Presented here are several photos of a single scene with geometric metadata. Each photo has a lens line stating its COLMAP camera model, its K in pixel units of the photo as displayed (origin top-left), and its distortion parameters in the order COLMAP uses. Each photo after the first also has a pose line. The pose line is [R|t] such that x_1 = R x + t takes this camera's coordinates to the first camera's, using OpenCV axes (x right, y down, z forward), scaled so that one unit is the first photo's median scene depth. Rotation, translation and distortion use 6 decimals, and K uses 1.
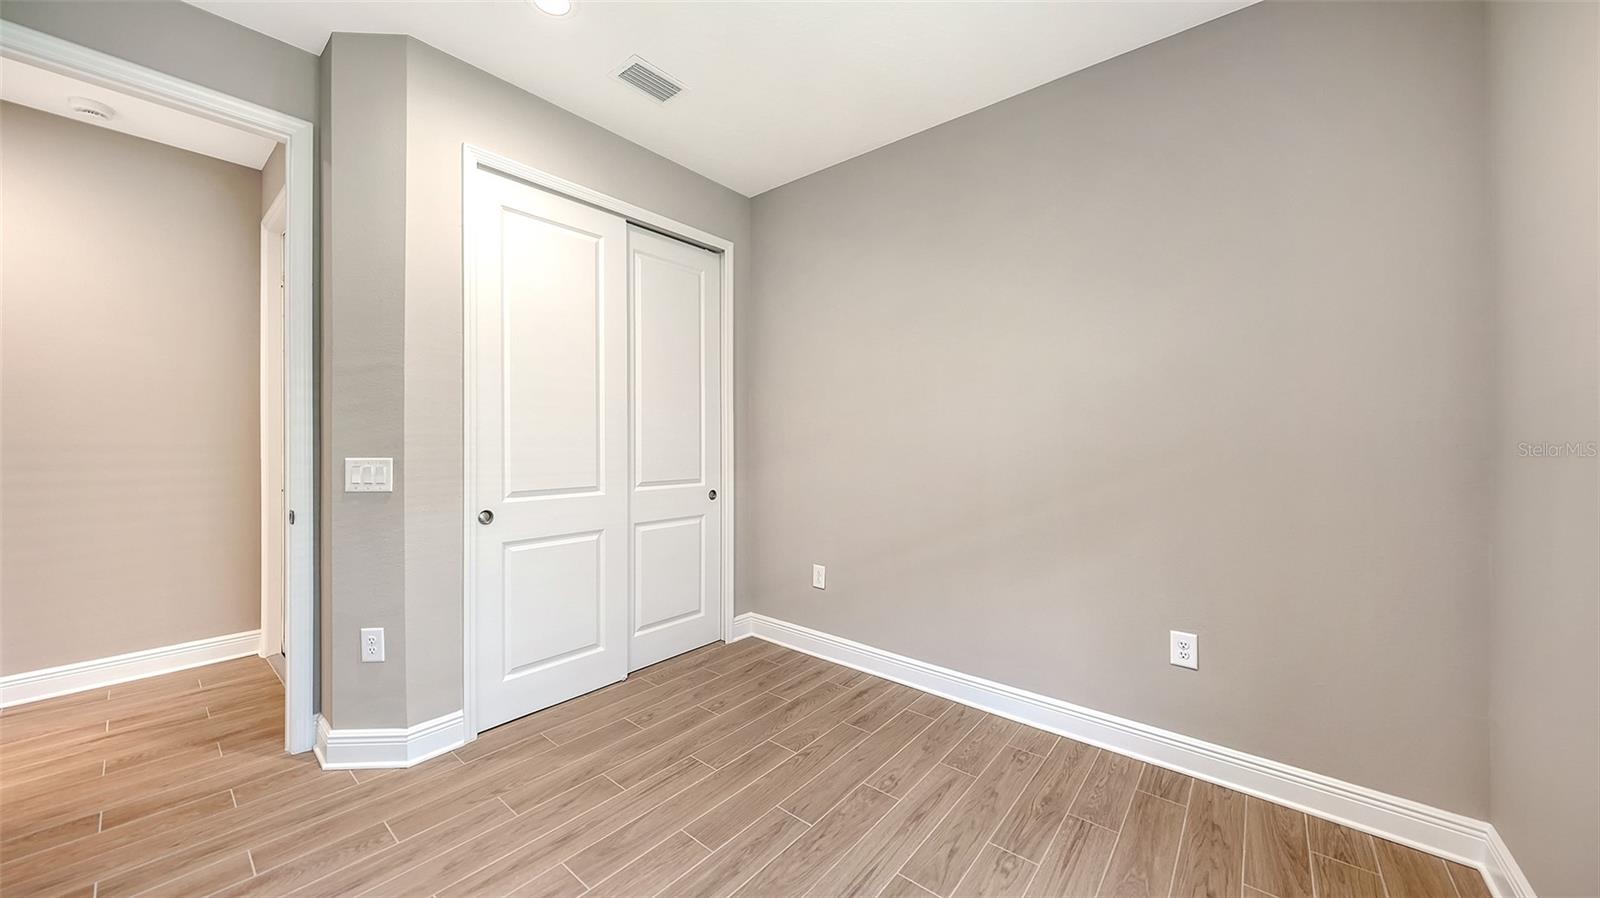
lens RADIAL K [[561.7, 0, 795.5], [0, 561.7, 432.9], [0, 0, 1]] dist [0.000925, 0.000117]
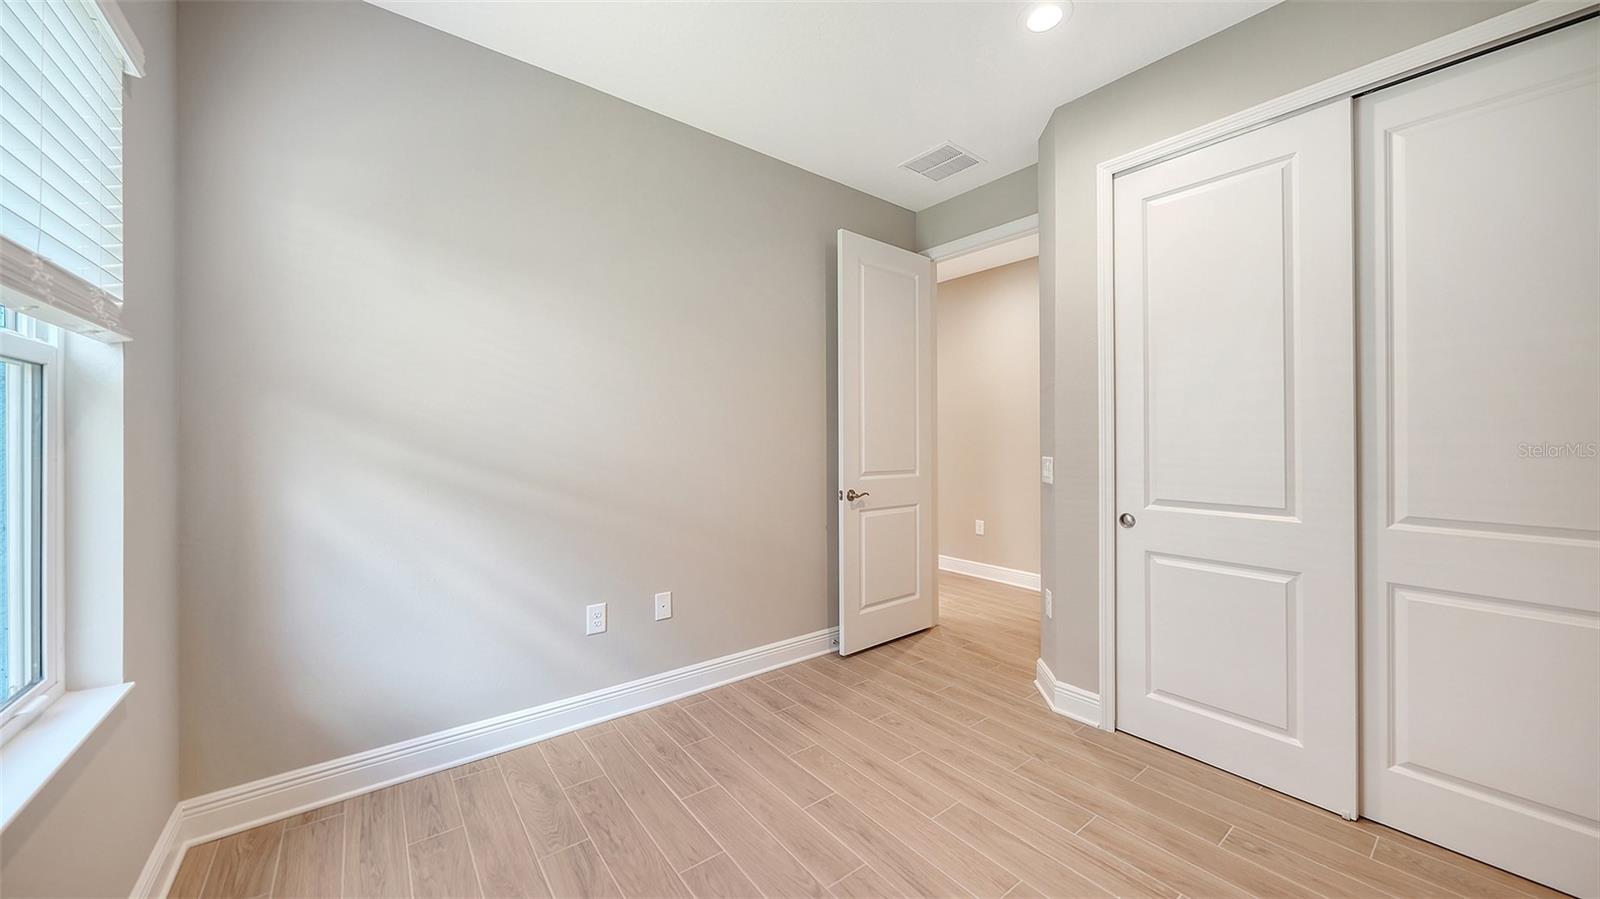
lens RADIAL K [[557.3, 0, 790.6], [0, 557.3, 445.7], [0, 0, 1]] dist [0.000181, 0.000036]
pose [[-0.214859, -0.002291, -0.976642, 0.596273], [0.002015, 0.999994, -0.002789, 0.020051], [0.976643, -0.002567, -0.214853, 0.681536]]
